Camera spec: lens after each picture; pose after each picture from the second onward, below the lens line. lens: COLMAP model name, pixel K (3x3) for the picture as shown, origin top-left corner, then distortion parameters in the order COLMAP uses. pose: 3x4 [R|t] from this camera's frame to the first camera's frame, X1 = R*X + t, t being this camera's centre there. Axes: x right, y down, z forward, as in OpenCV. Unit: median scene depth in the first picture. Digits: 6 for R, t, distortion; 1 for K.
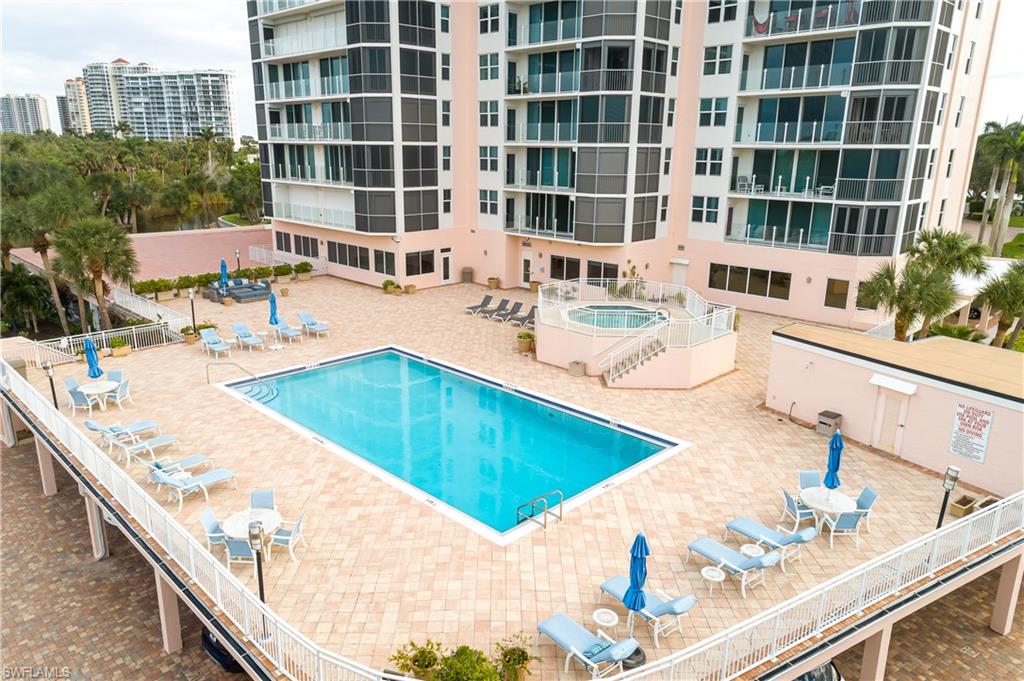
lens RADIAL K [[680.5, 0, 512.0], [0, 680.5, 340.5], [0, 0, 1]] dist [0.000758, 0.000508]
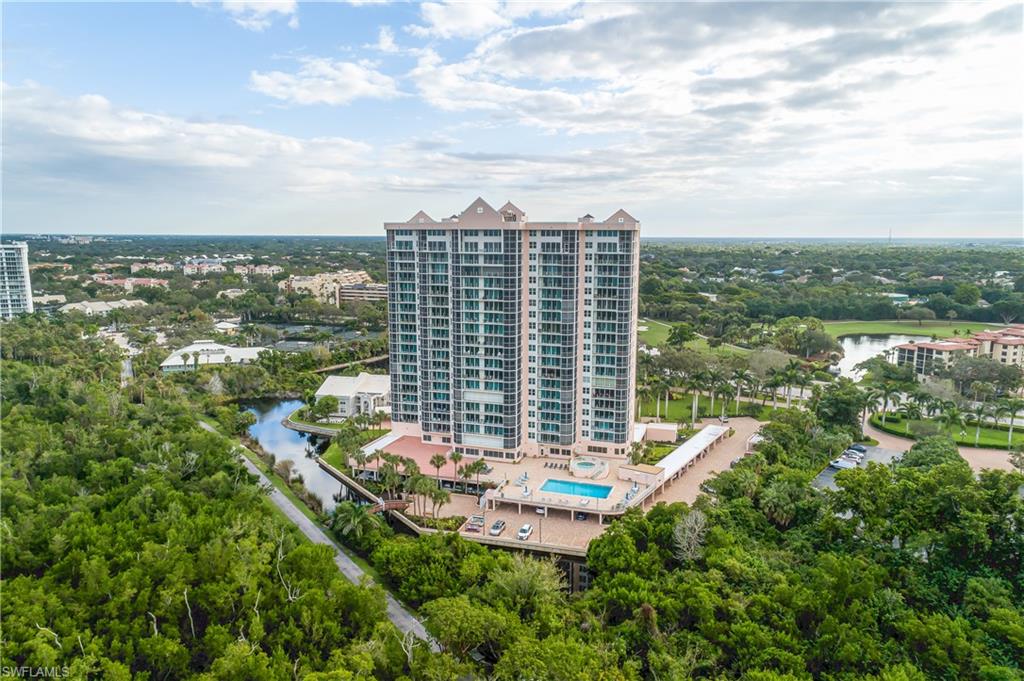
lens RADIAL K [[695.1, 0, 507.5], [0, 695.1, 348.0], [0, 0, 1]] dist [0.037196, 0.000844]
pose [[0.893389, -0.084318, 0.441300, -1.888501], [0.126847, 0.989608, -0.067715, -0.455845], [-0.431005, 0.116474, 0.894801, -2.562790]]
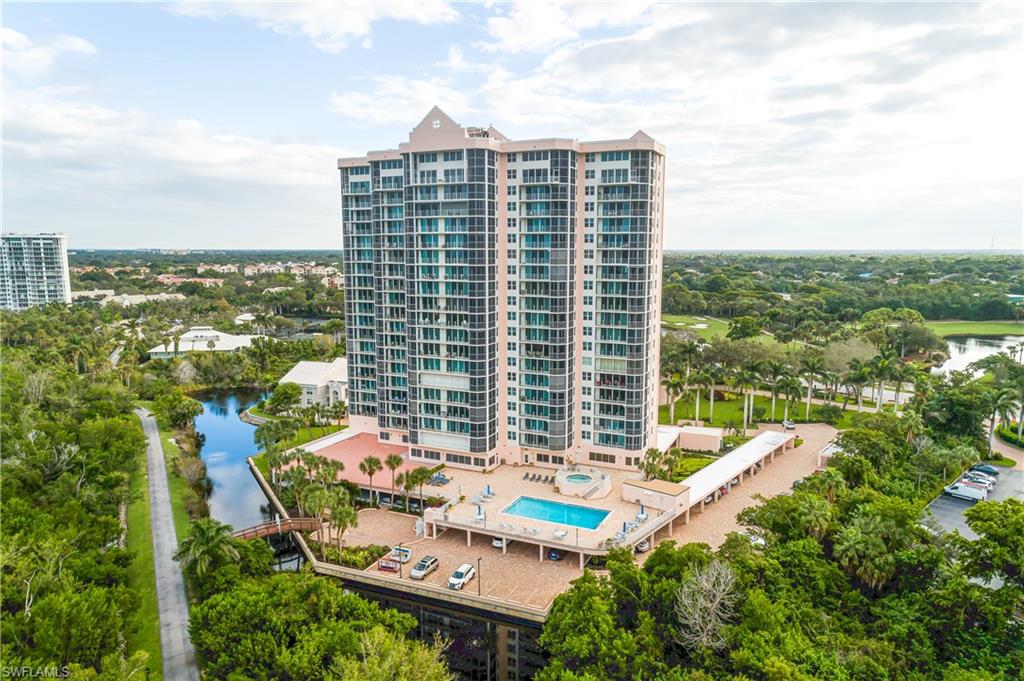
lens RADIAL K [[668.3, 0, 512.0], [0, 668.3, 340.5], [0, 0, 1]] dist [0.032203, 0.000769]
pose [[0.938199, -0.057111, 0.341351, -0.984228], [0.101445, 0.988350, -0.113462, -0.287102], [-0.330895, 0.141078, 0.933063, -1.685716]]
